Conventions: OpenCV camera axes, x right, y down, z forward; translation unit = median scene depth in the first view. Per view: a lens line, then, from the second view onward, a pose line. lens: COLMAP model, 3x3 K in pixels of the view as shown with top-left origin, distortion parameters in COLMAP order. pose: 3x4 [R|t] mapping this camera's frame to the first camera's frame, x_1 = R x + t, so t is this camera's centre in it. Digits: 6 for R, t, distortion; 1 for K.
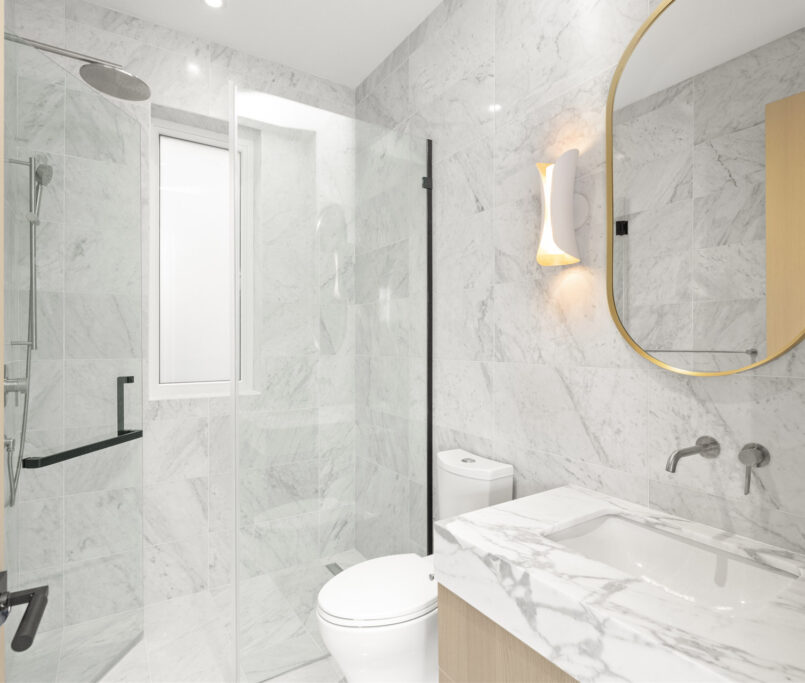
lens RADIAL K [[466.1, 0, 402.5], [0, 466.1, 341.5], [0, 0, 1]] dist [0.002427, 0.000216]
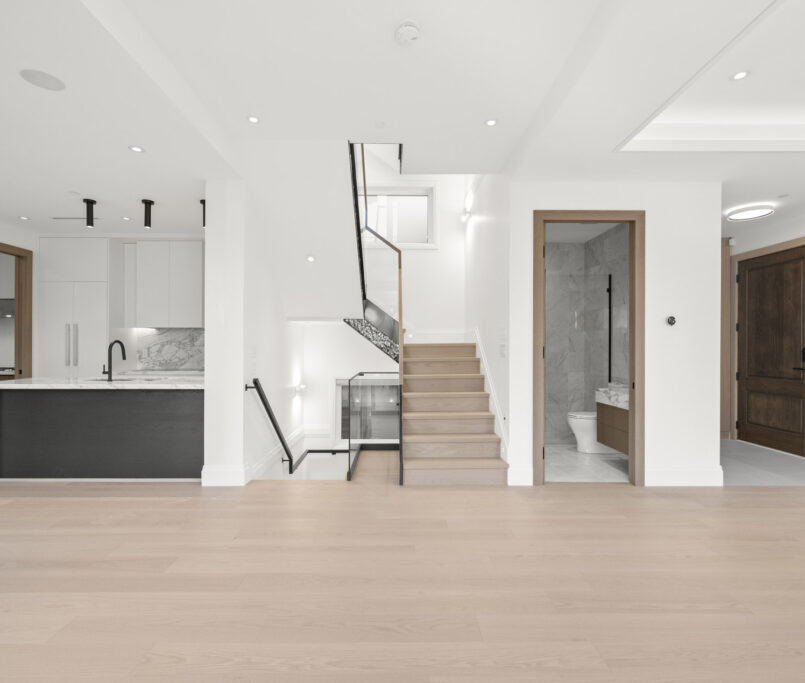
lens RADIAL K [[422.7, 0, 402.5], [0, 422.7, 341.5], [0, 0, 1]] dist [-0.000613, -0.000210]
pose [[0.849011, 0.000647, -0.528374, 0.309673], [-0.006486, 0.999937, -0.009197, 0.000225], [0.528335, 0.011235, 0.848962, -1.643695]]
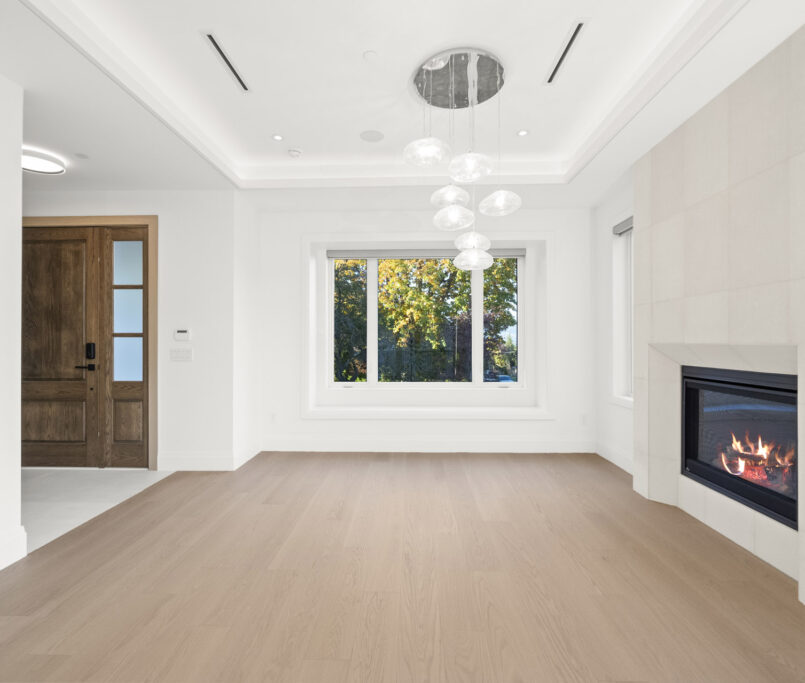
lens RADIAL K [[422.7, 0, 402.5], [0, 422.7, 341.5], [0, 0, 1]] dist [-0.000613, -0.000210]
pose [[0.569684, 0.001350, 0.821863, 0.176420], [0.001455, 0.999995, -0.002651, -0.000020], [-0.821863, 0.002706, 0.569679, -1.039559]]
